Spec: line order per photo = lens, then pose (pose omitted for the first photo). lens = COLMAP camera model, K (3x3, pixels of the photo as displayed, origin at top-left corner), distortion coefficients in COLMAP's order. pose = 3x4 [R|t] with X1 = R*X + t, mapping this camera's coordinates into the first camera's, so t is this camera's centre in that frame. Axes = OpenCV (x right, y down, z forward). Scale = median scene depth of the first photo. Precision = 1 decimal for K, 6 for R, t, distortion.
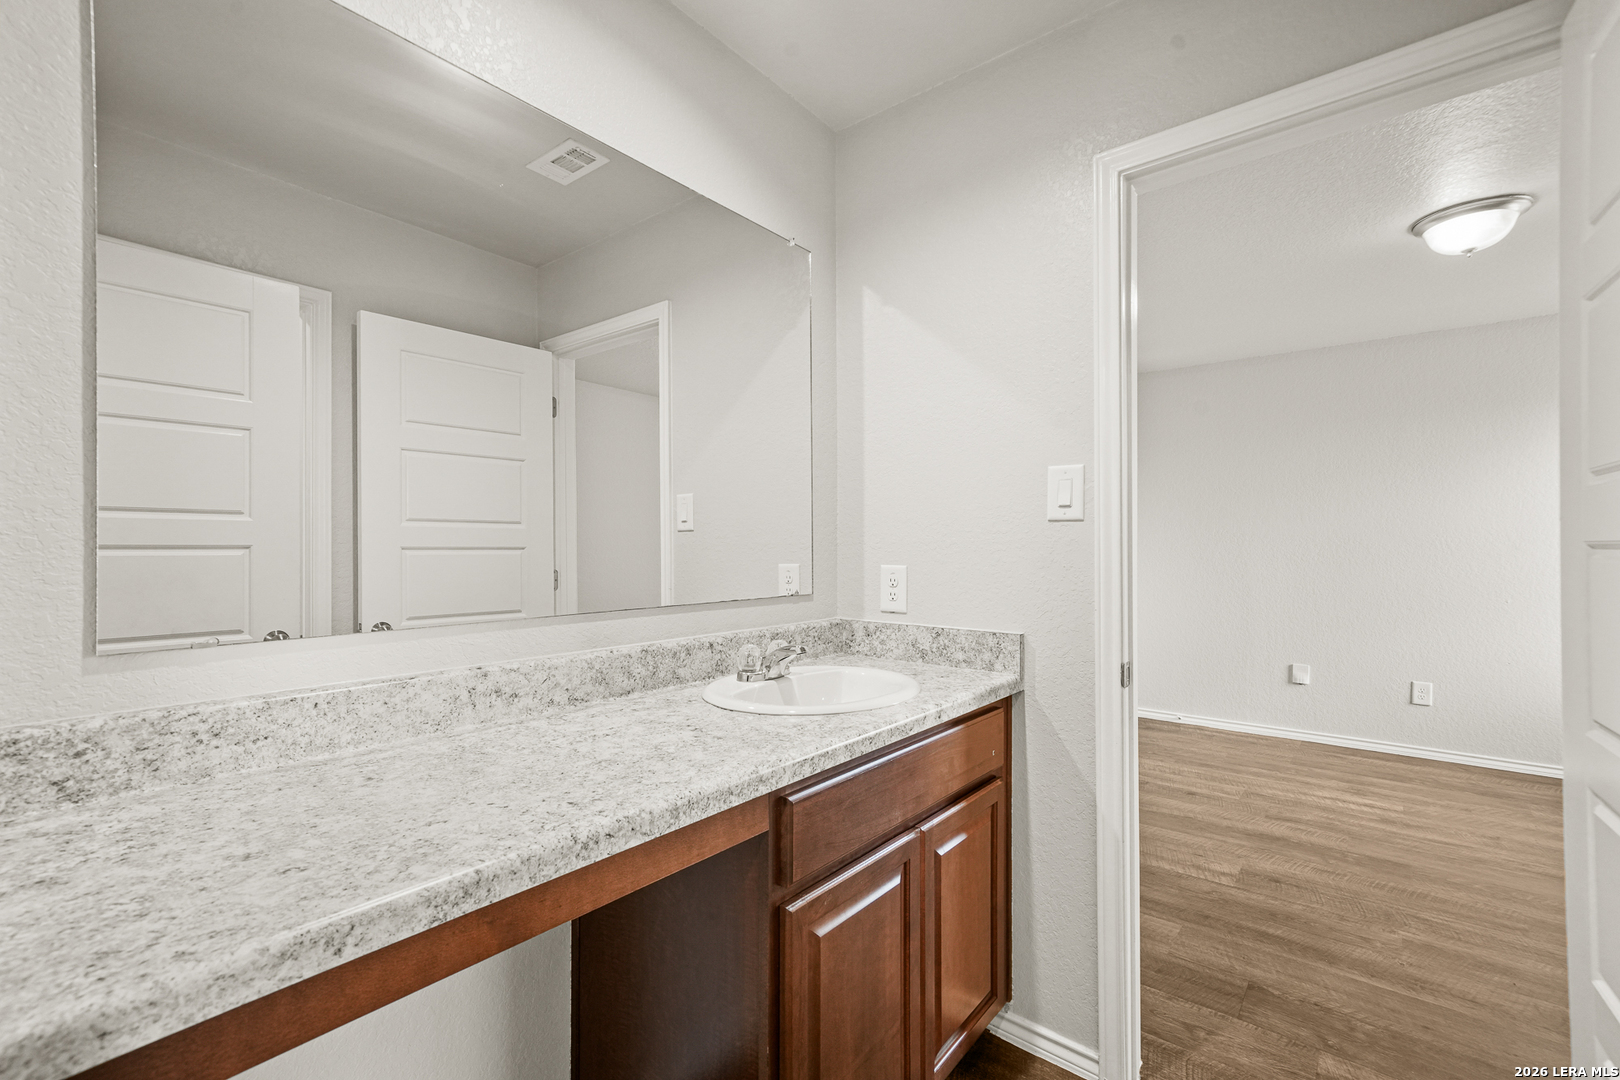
lens RADIAL K [[696.2, 0, 808.8], [0, 696.2, 552.1], [0, 0, 1]] dist [0.001548, 0.001879]
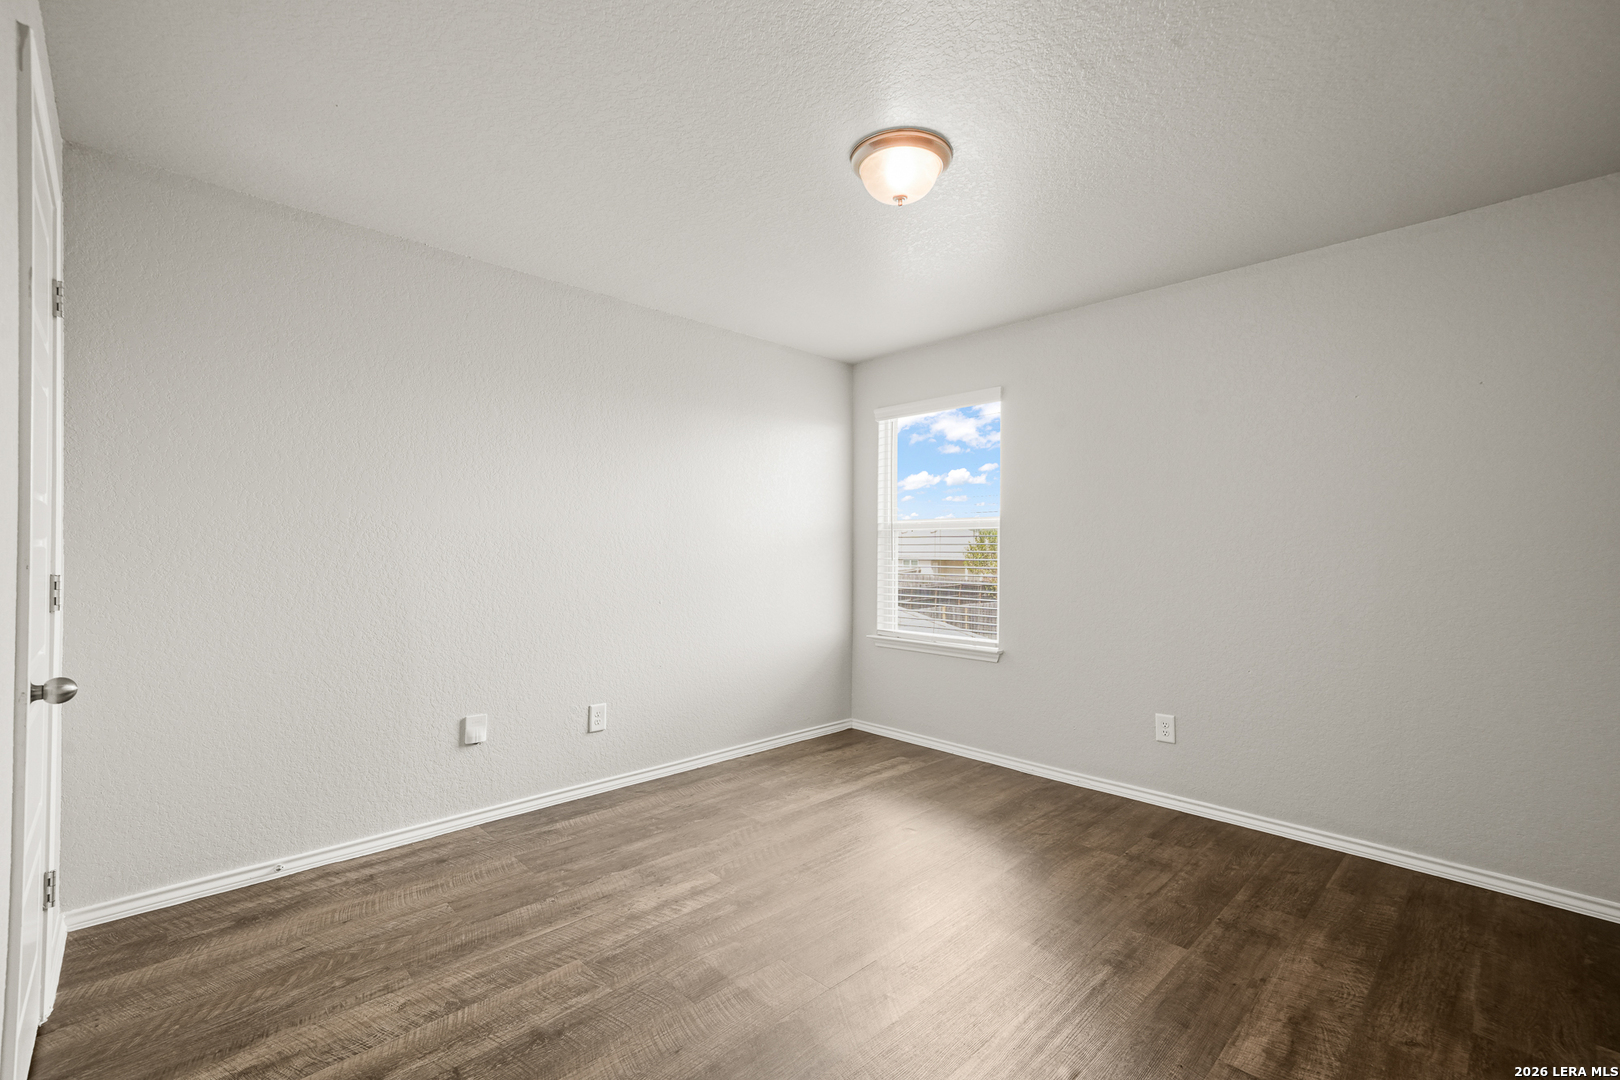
lens RADIAL K [[696.2, 0, 813.8], [0, 696.2, 535.3], [0, 0, 1]] dist [0.001548, 0.001879]
pose [[0.082007, 0.022043, 0.996388, 0.051458], [-0.007367, 0.999741, -0.021511, -0.004644], [-0.996605, -0.005576, 0.082148, 0.732132]]
